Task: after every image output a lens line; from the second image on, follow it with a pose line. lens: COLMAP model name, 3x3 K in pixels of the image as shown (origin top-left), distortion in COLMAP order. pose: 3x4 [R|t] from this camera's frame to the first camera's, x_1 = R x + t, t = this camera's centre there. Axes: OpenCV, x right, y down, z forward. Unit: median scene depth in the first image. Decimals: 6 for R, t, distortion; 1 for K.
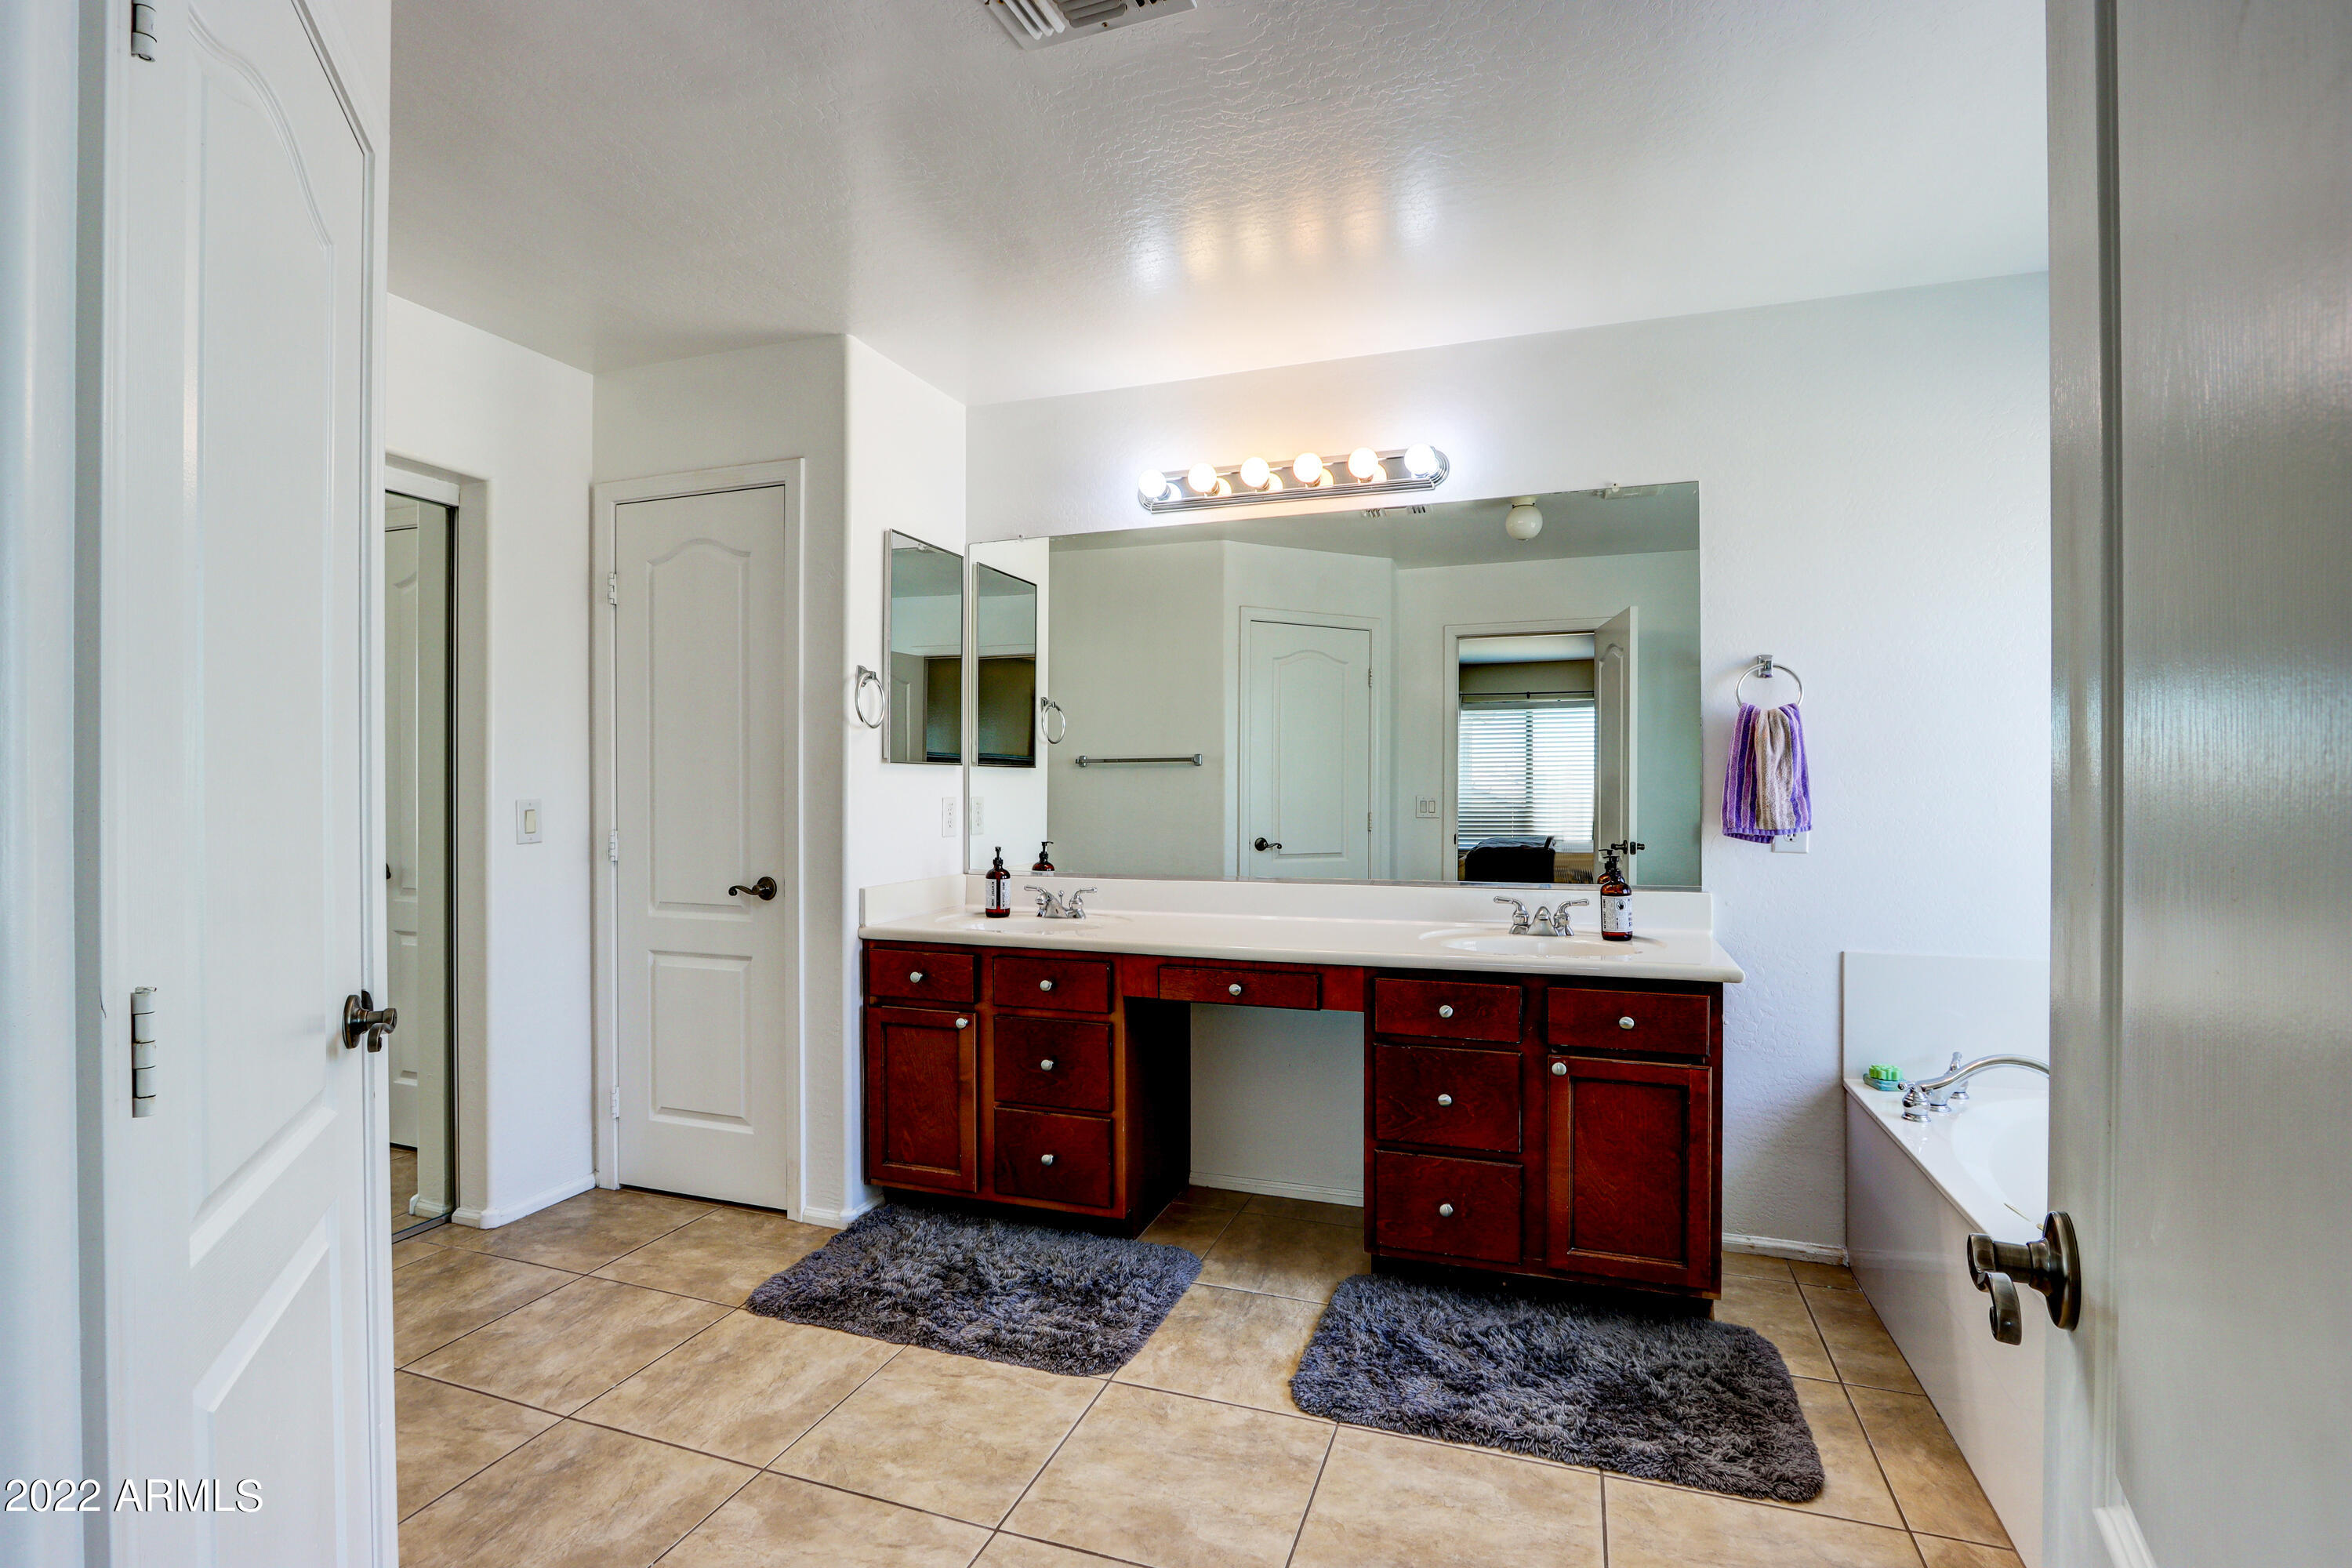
lens RADIAL K [[1096.0, 0, 1175.1], [0, 1096.0, 783.4], [0, 0, 1]] dist [-0.026057, 0.004145]
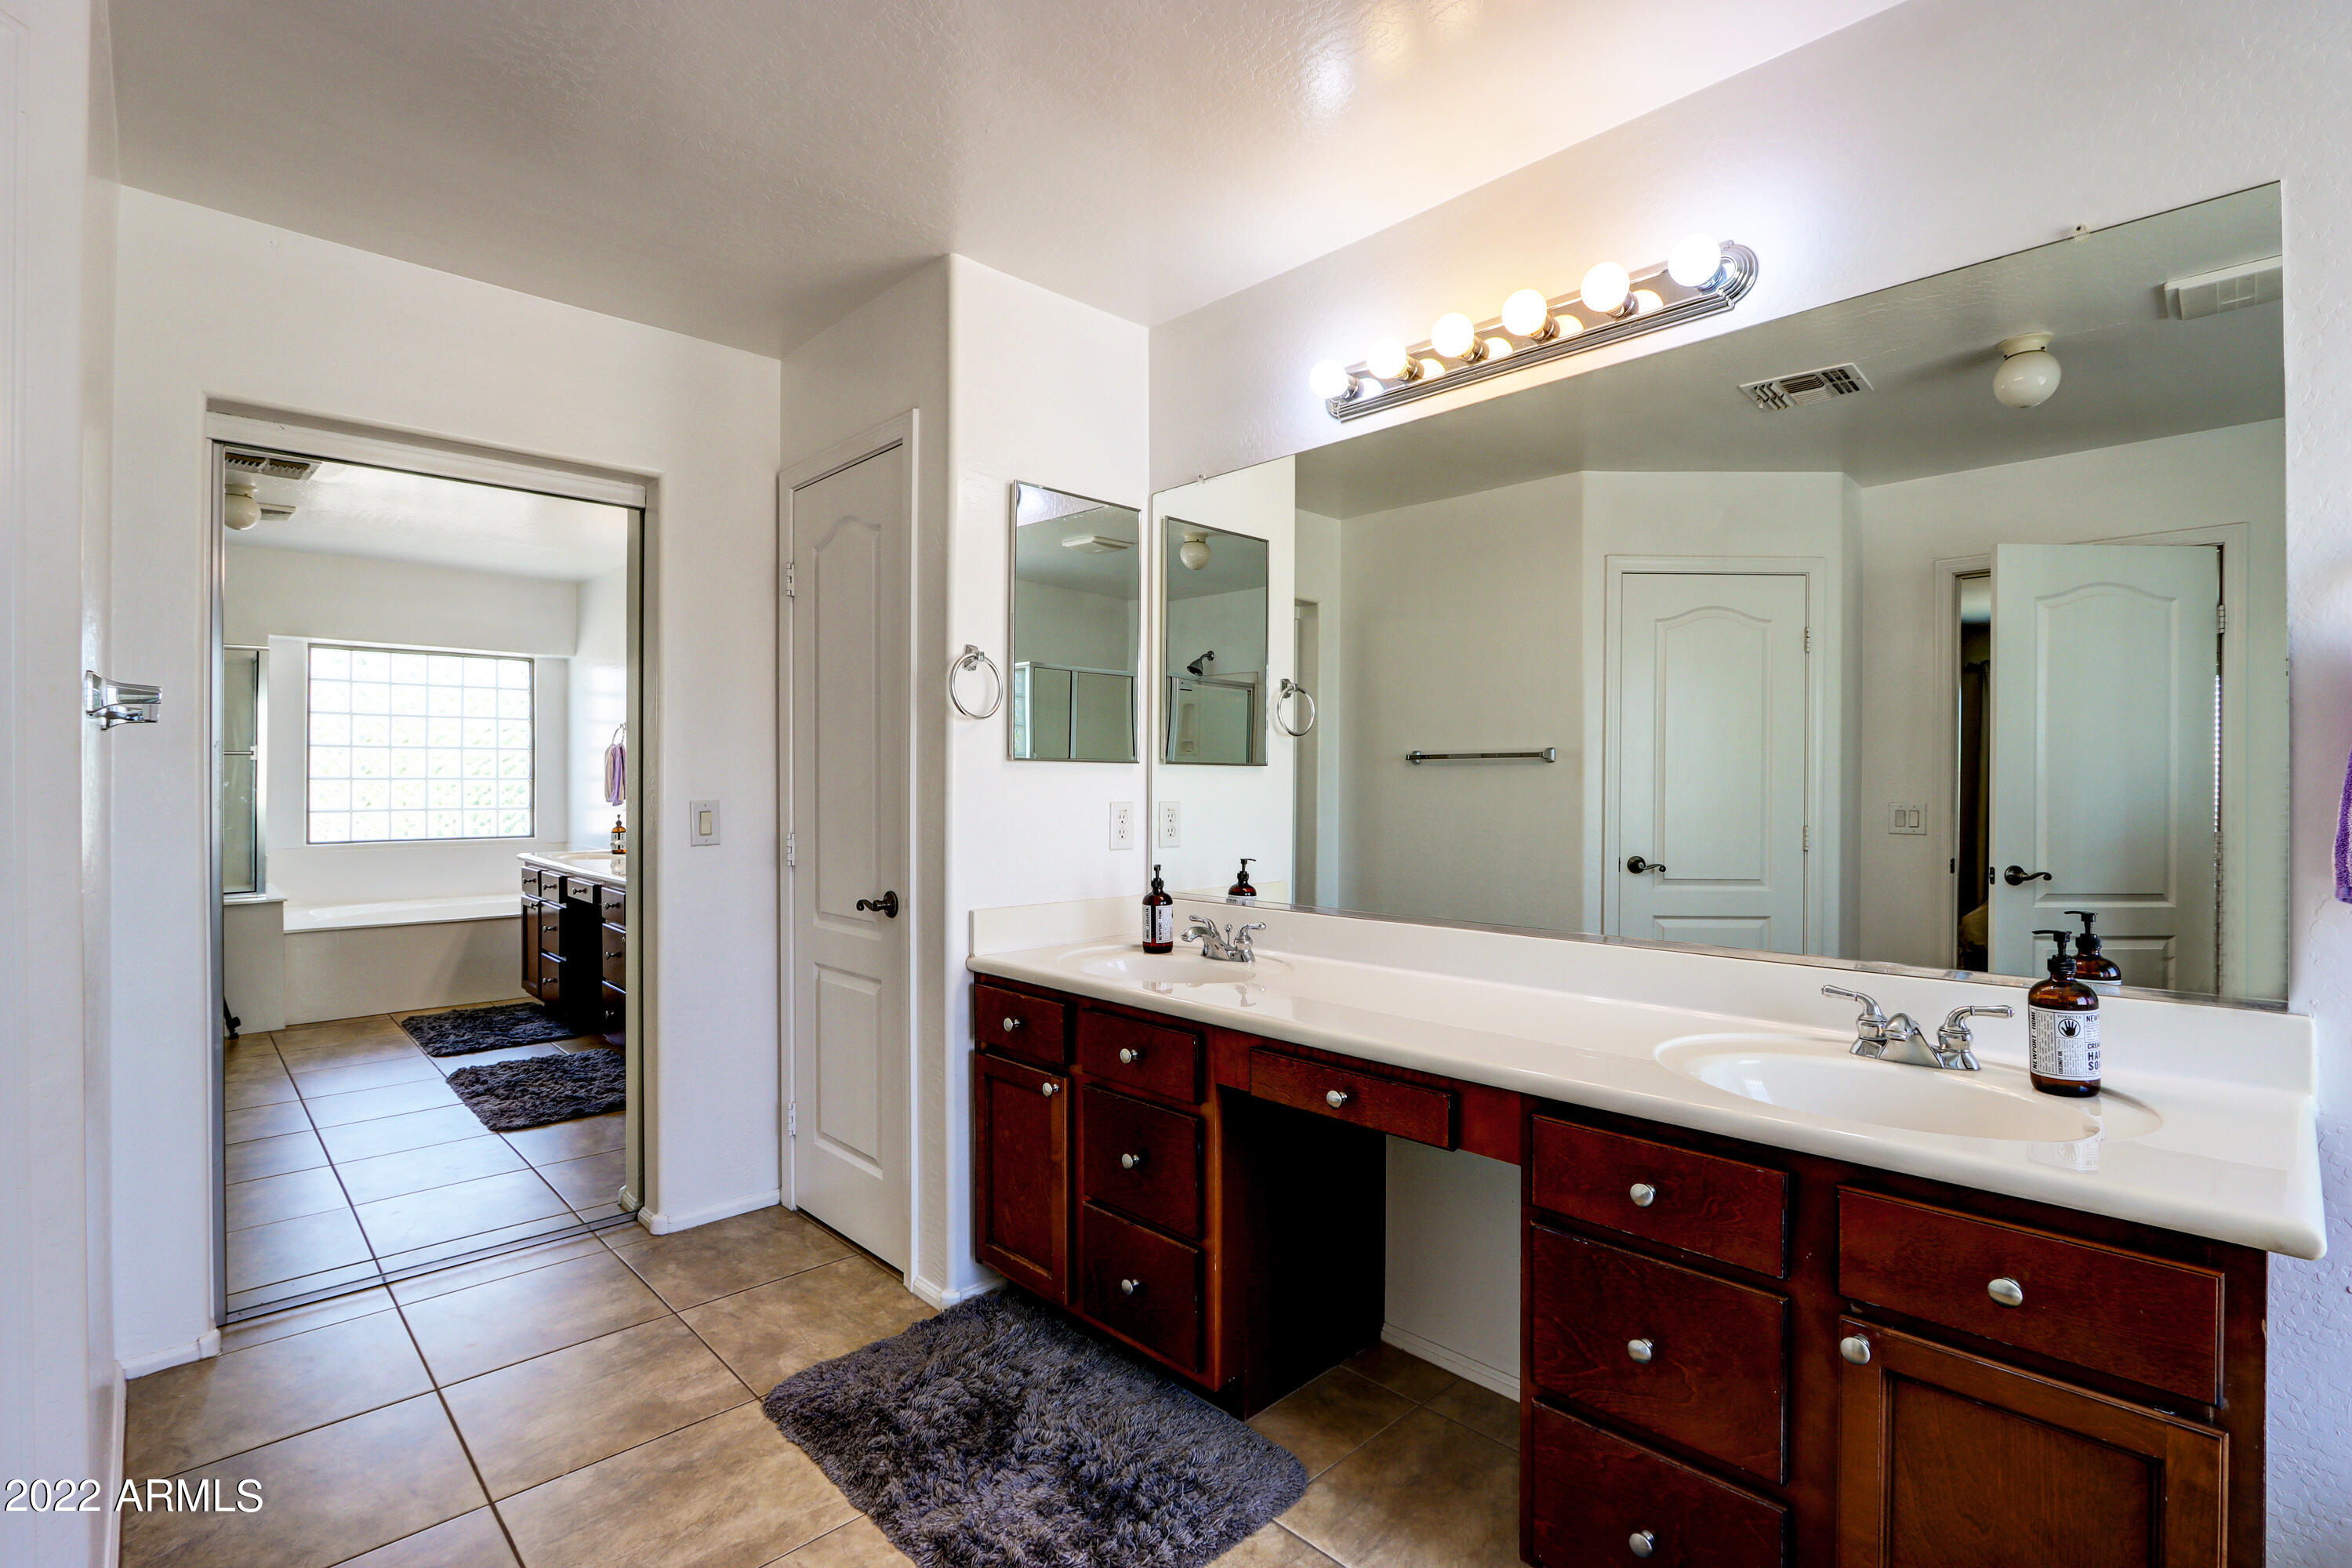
lens RADIAL K [[1096.0, 0, 1176.5], [0, 1096.0, 783.6], [0, 0, 1]] dist [-0.026057, 0.004145]
pose [[0.897514, 0.003030, -0.440975, 0.233804], [-0.002615, 0.999995, 0.001548, -0.002962], [0.440978, -0.000237, 0.897518, 0.329337]]
